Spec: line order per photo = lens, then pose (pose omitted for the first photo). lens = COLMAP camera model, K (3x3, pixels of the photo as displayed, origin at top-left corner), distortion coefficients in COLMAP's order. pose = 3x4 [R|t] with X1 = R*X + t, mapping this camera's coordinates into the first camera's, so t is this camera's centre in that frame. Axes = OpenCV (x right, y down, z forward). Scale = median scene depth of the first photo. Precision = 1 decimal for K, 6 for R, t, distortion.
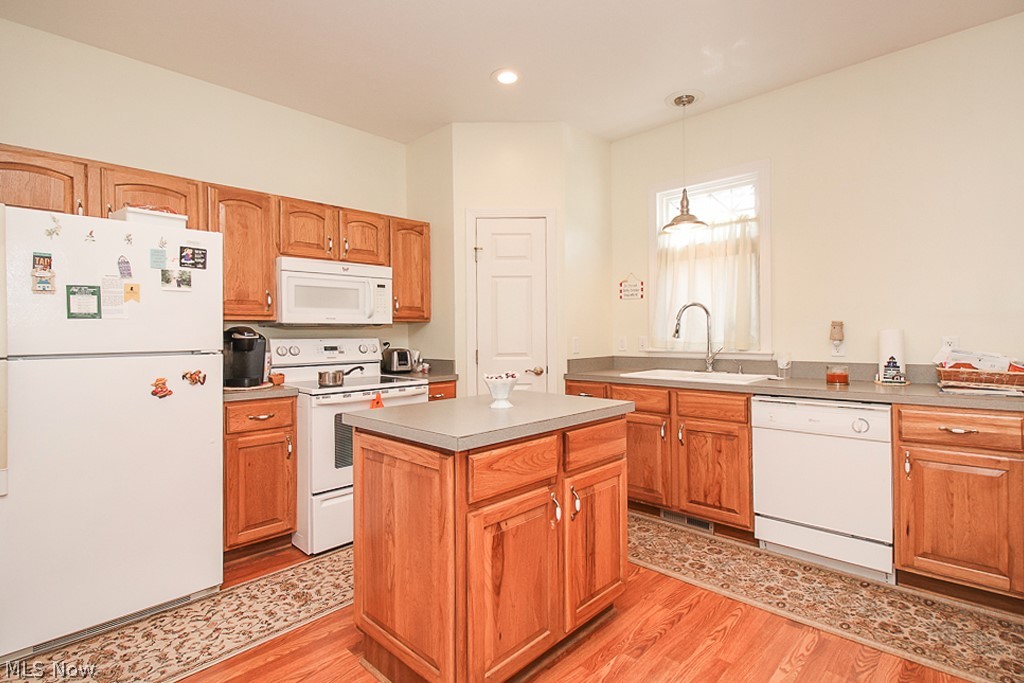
lens RADIAL K [[497.6, 0, 514.7], [0, 497.6, 332.5], [0, 0, 1]] dist [0.000798, -0.002262]
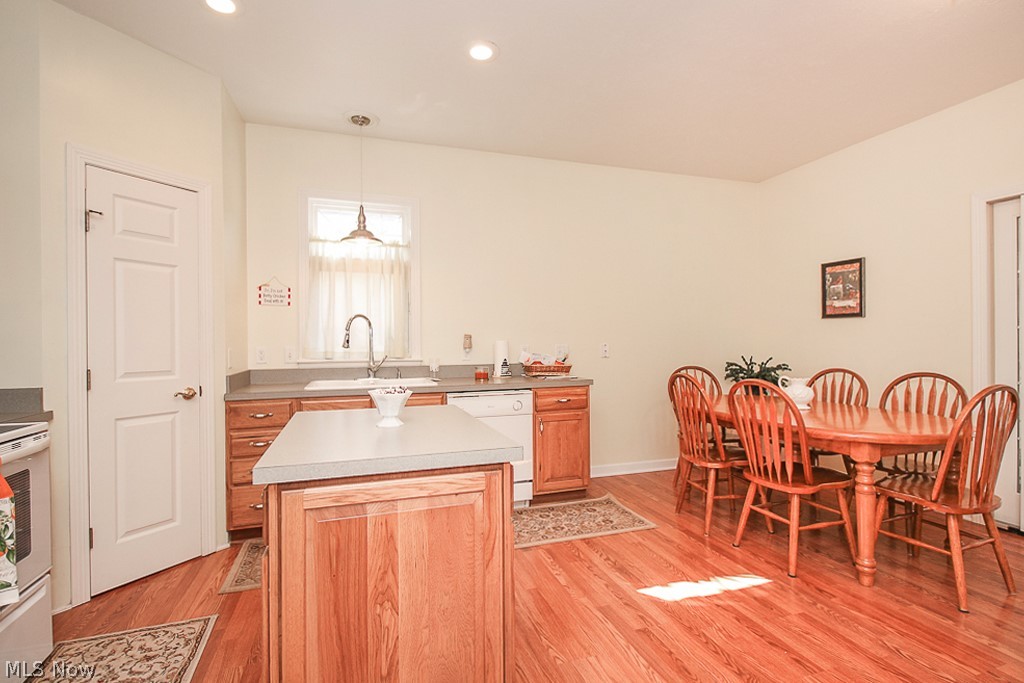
lens RADIAL K [[490.1, 0, 512.0], [0, 490.1, 341.5], [0, 0, 1]] dist [-0.000129, -0.000331]
pose [[0.464245, 0.003560, 0.885700, -0.705638], [0.001127, 0.999989, -0.004610, 0.005153], [-0.885706, 0.003138, 0.464235, 0.404290]]
